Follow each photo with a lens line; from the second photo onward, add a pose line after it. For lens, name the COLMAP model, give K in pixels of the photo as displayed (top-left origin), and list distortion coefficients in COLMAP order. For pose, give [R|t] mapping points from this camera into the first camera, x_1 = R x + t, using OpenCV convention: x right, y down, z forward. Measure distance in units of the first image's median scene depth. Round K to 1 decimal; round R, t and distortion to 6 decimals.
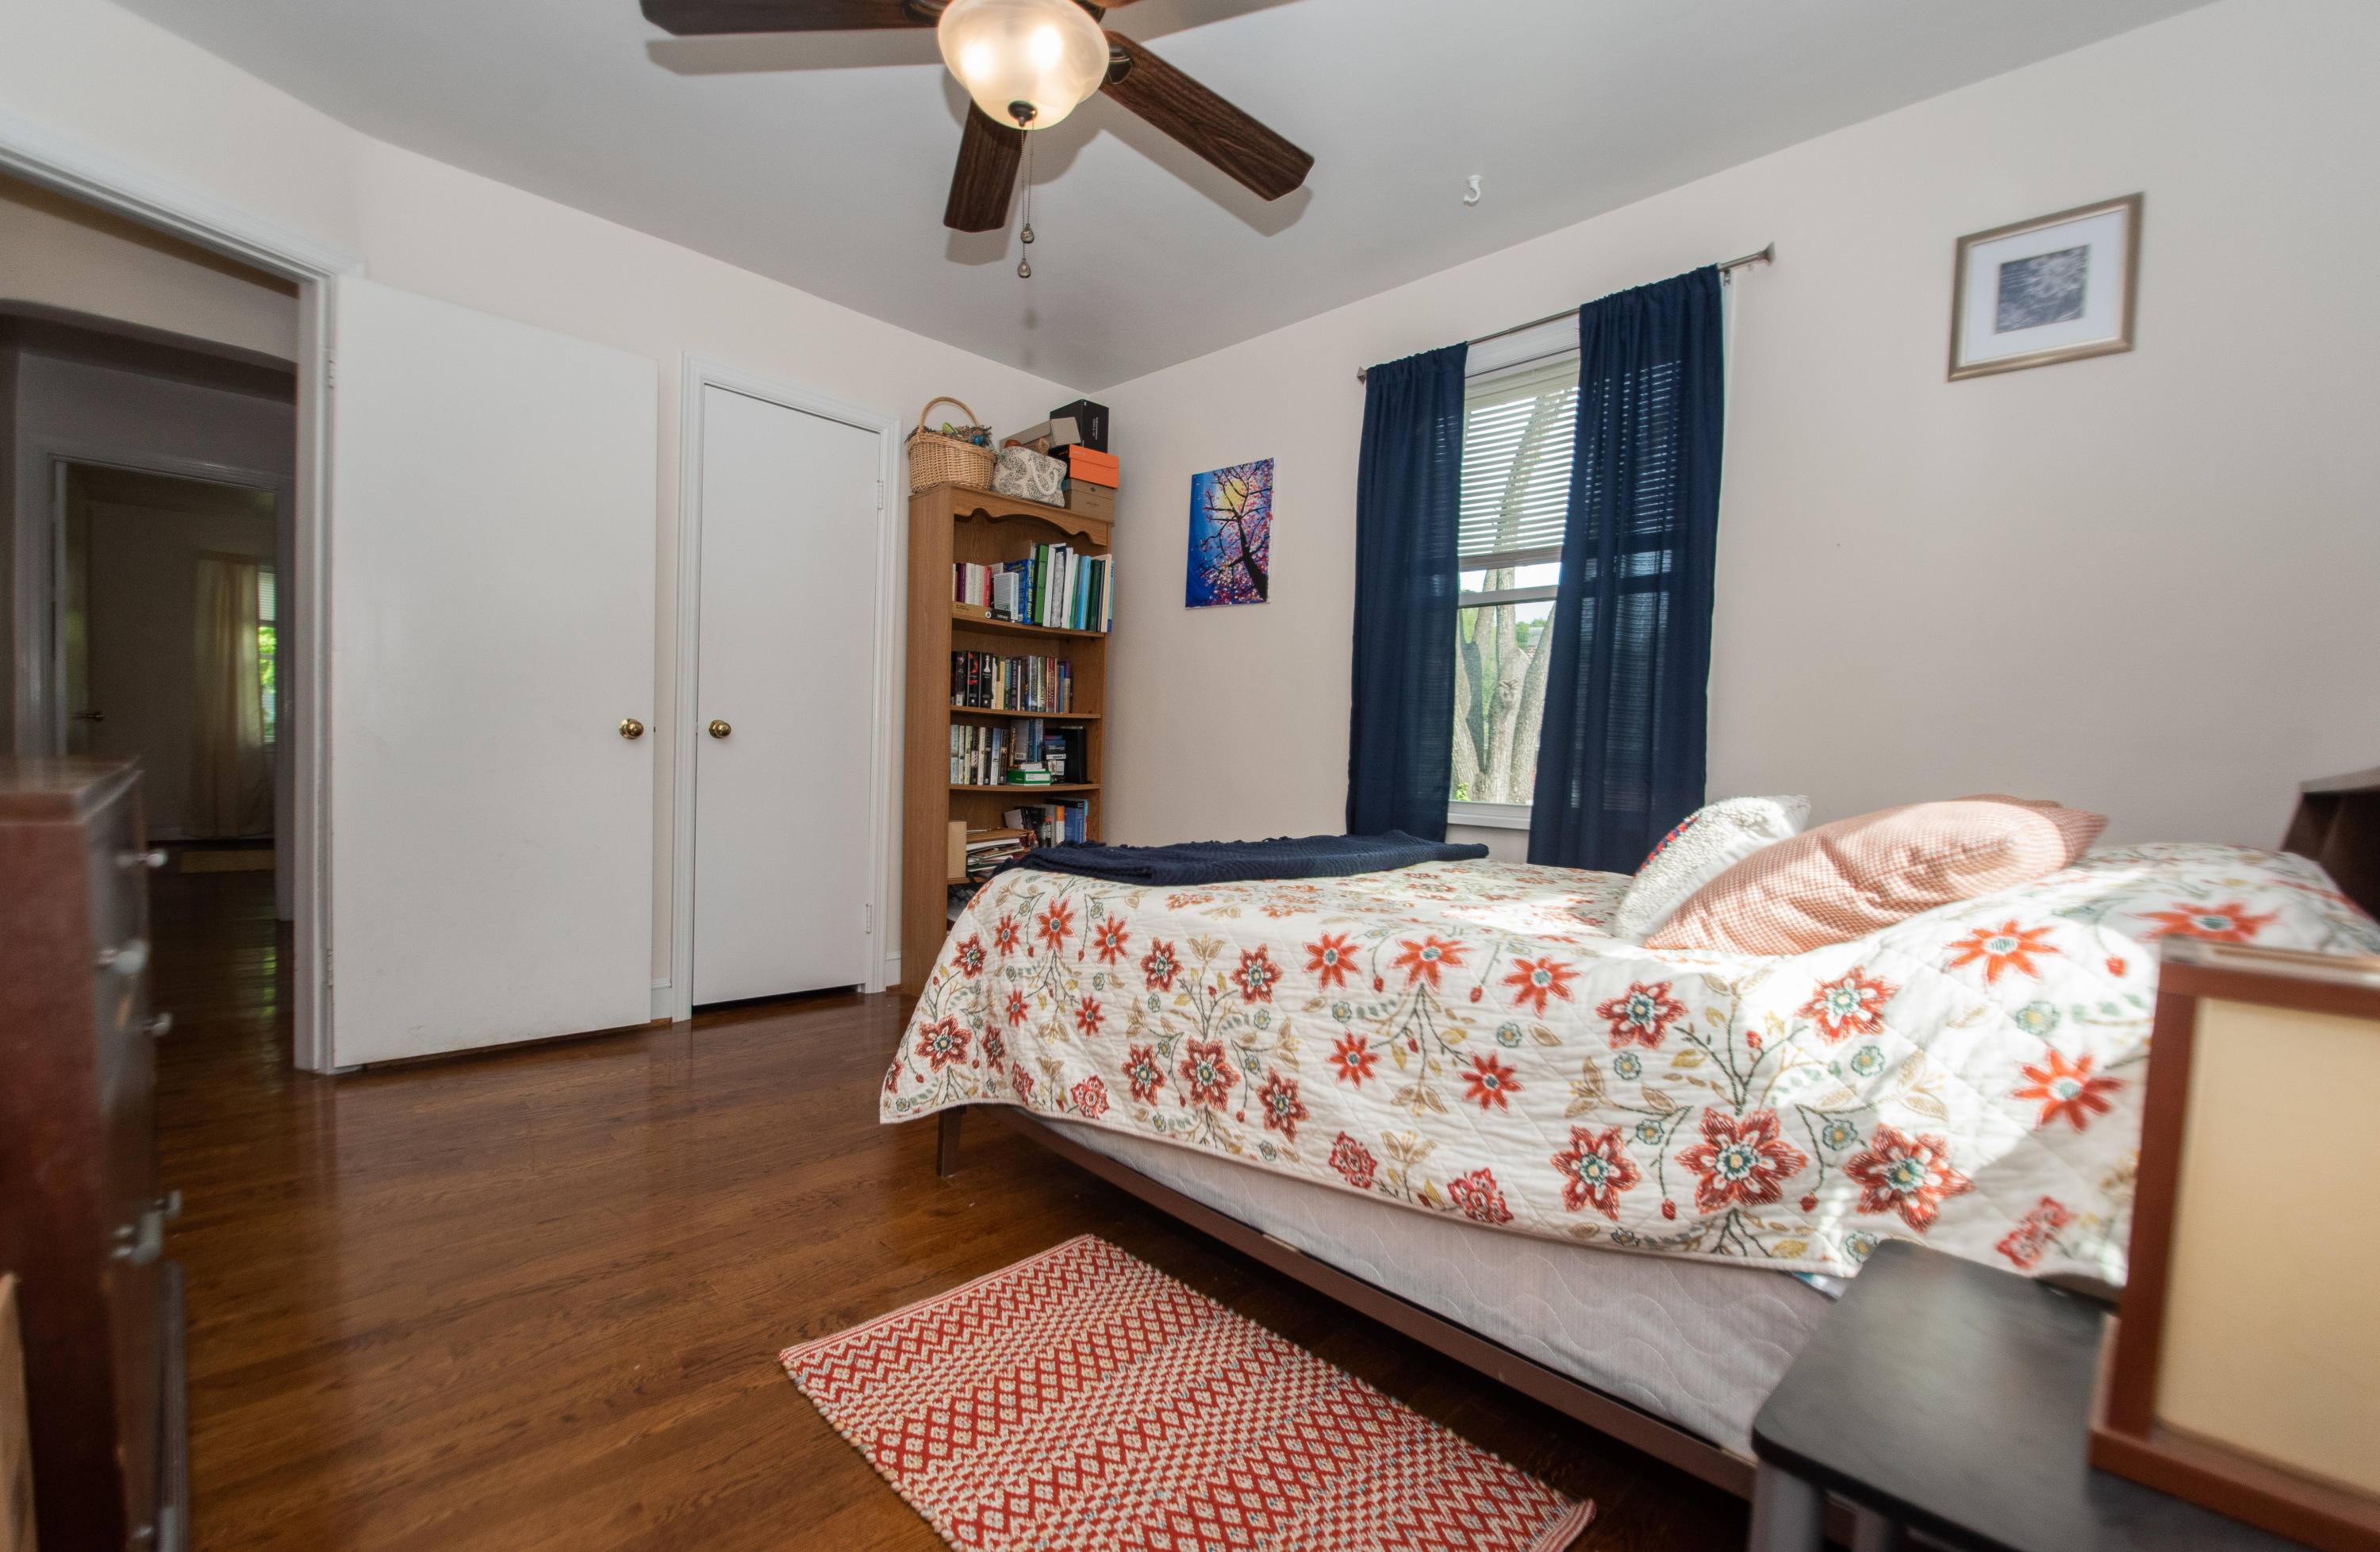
lens RADIAL K [[1003.5, 0, 1173.7], [0, 1003.5, 803.2], [0, 0, 1]] dist [-0.013580, -0.000252]
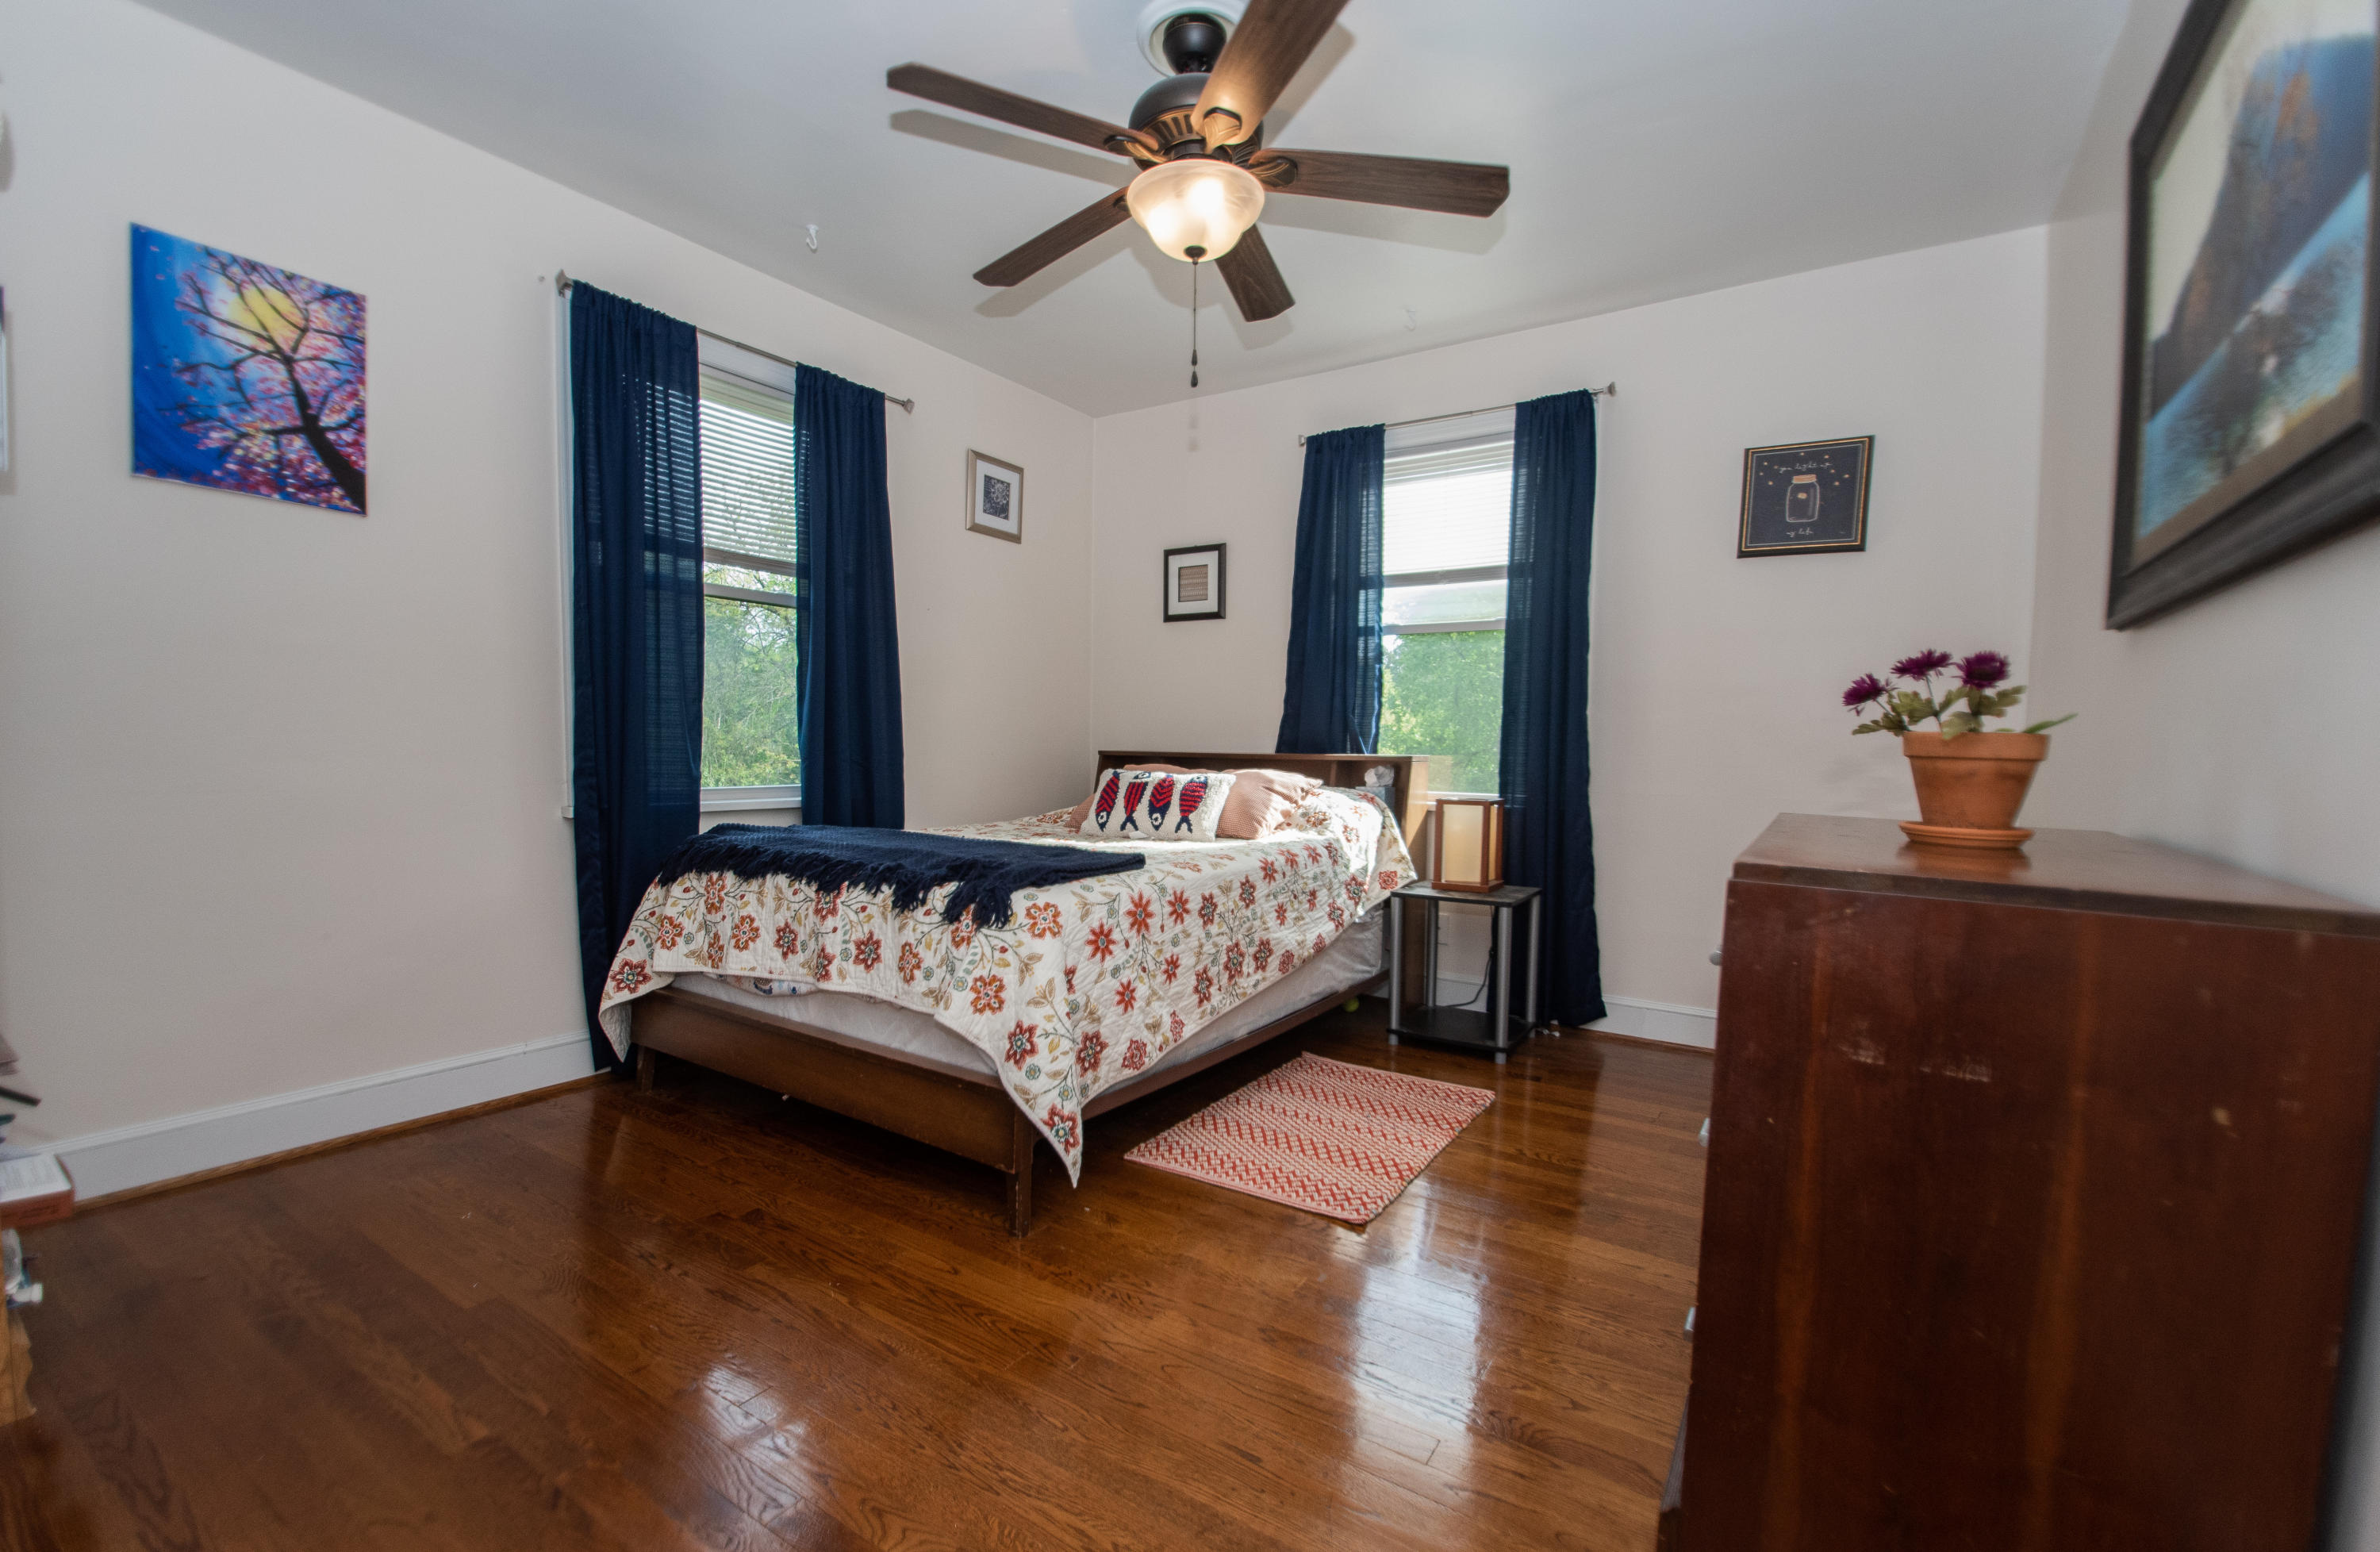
lens RADIAL K [[1003.5, 0, 1173.7], [0, 1003.5, 803.2], [0, 0, 1]] dist [-0.013580, -0.000252]
pose [[-0.195837, -0.097946, 0.975733, -1.257827], [0.017269, 0.994501, 0.103296, -0.132765], [-0.980484, 0.037079, -0.193068, 1.152284]]
